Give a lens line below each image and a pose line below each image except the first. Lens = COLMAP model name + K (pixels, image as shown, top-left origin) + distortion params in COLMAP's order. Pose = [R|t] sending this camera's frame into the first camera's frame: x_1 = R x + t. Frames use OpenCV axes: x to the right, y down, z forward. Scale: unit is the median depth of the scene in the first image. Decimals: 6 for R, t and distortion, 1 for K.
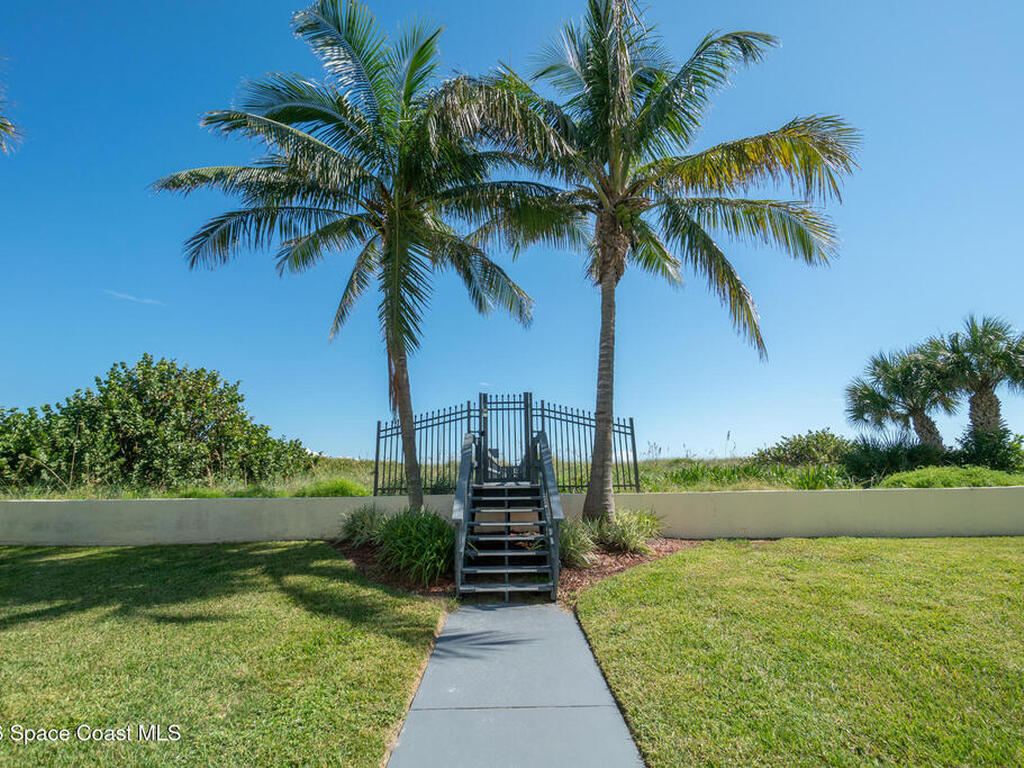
lens RADIAL K [[501.4, 0, 507.9], [0, 501.4, 380.8], [0, 0, 1]] dist [-0.004562, -0.000699]
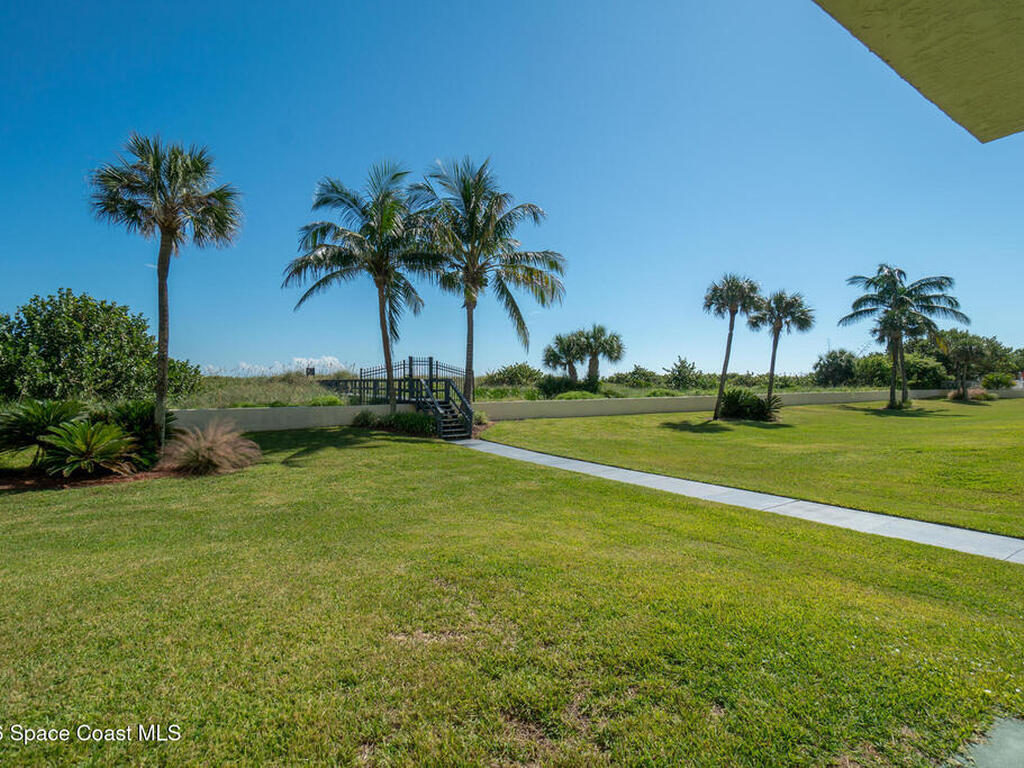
lens RADIAL K [[501.4, 0, 507.9], [0, 501.4, 380.8], [0, 0, 1]] dist [-0.004562, -0.000699]
pose [[0.840577, 0.013371, 0.541526, -0.681608], [-0.113400, 0.981888, 0.151779, -0.193752], [-0.529689, -0.188991, 0.826869, -0.778419]]
